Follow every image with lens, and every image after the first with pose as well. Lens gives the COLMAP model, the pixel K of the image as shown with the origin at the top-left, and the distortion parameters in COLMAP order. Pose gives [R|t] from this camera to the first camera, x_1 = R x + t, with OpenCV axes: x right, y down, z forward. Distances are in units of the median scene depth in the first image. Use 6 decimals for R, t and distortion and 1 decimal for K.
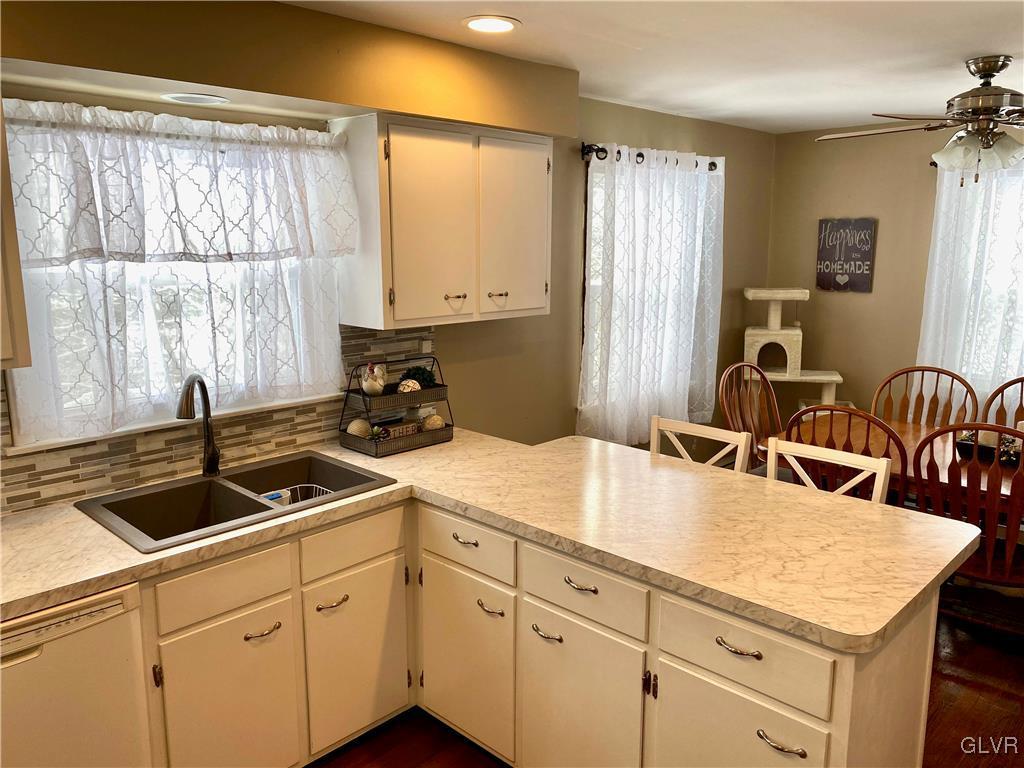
lens RADIAL K [[787.0, 0, 521.5], [0, 787.0, 382.0], [0, 0, 1]] dist [0.034247, -0.036533]
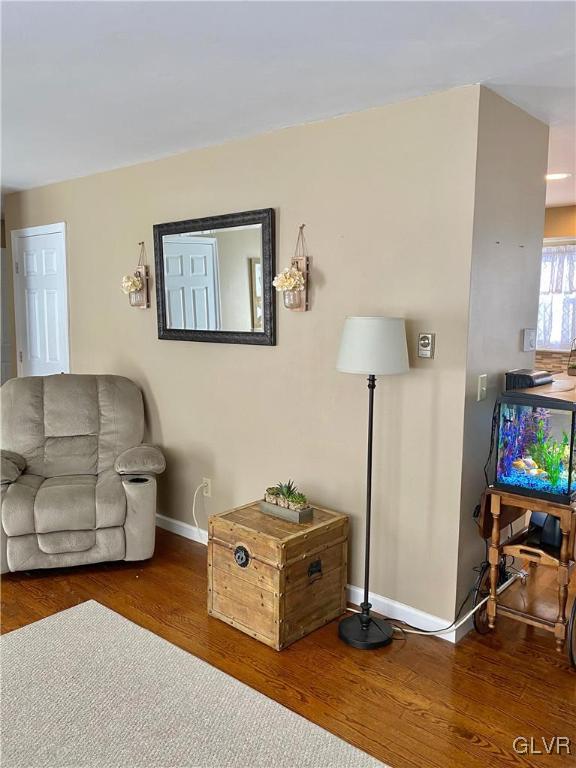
lens RADIAL K [[590.2, 0, 290.6], [0, 590.2, 387.0], [0, 0, 1]] dist [0.034247, -0.036533]
pose [[0.031150, 0.123941, -0.991800, 1.715351], [-0.186362, 0.975602, 0.116064, 0.084858], [0.981987, 0.181218, 0.053488, 0.065323]]
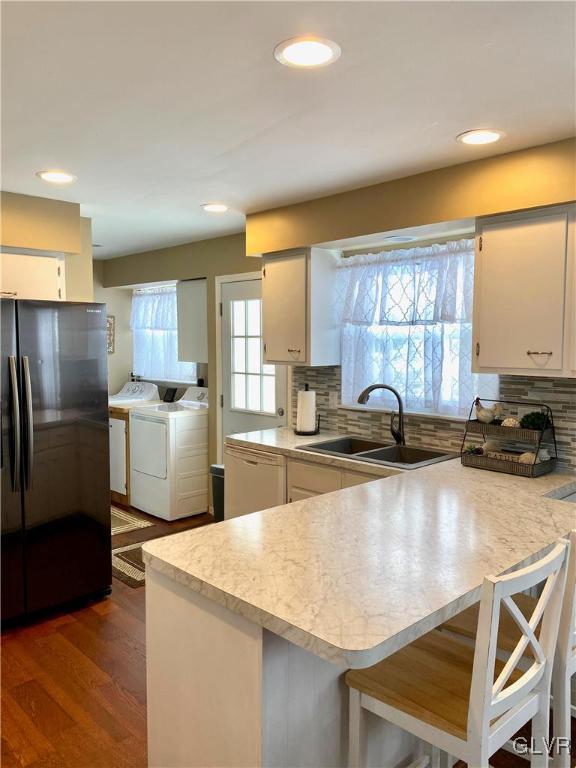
lens RADIAL K [[590.2, 0, 288.9], [0, 590.2, 384.4], [0, 0, 1]] dist [0.034247, -0.036533]
pose [[-0.049711, 0.071995, -0.996165, 0.909285], [-0.183486, 0.979765, 0.079966, -0.073251], [0.981765, 0.186757, -0.035495, 0.753895]]
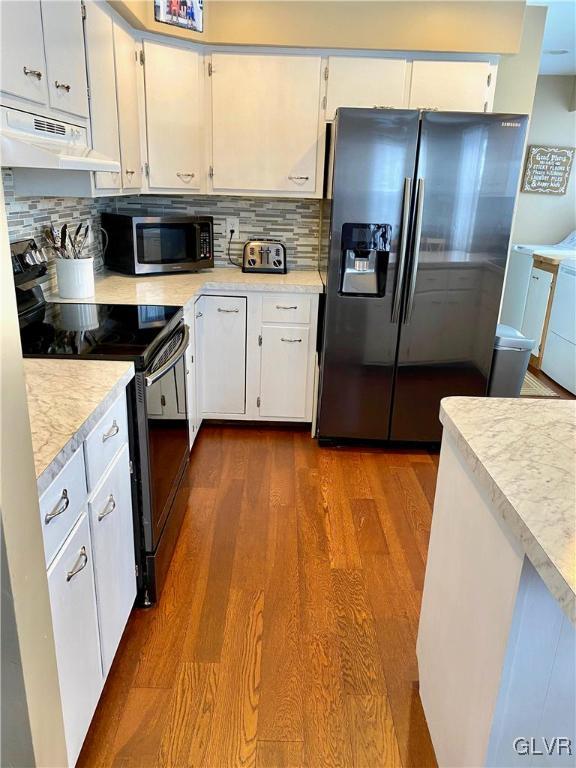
lens RADIAL K [[590.2, 0, 280.7], [0, 590.2, 388.0], [0, 0, 1]] dist [0.034247, -0.036533]
pose [[-0.724728, 0.201069, -0.659045, 0.735677], [-0.160759, 0.880737, 0.445487, -0.042152], [0.670019, 0.428804, -0.605972, 0.832312]]
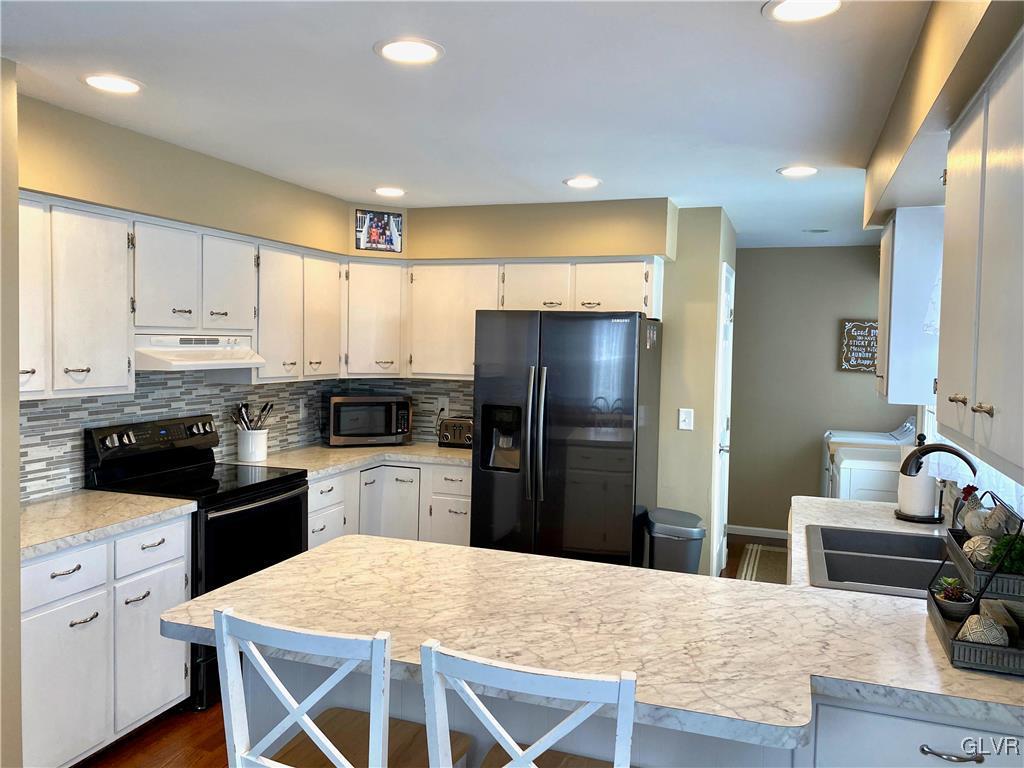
lens RADIAL K [[787.0, 0, 516.2], [0, 787.0, 385.5], [0, 0, 1]] dist [0.034247, -0.036533]
pose [[-0.914723, 0.003285, -0.404069, 0.468167], [-0.096351, 0.969351, 0.225997, -0.240311], [0.392427, 0.245657, -0.886371, 1.525819]]
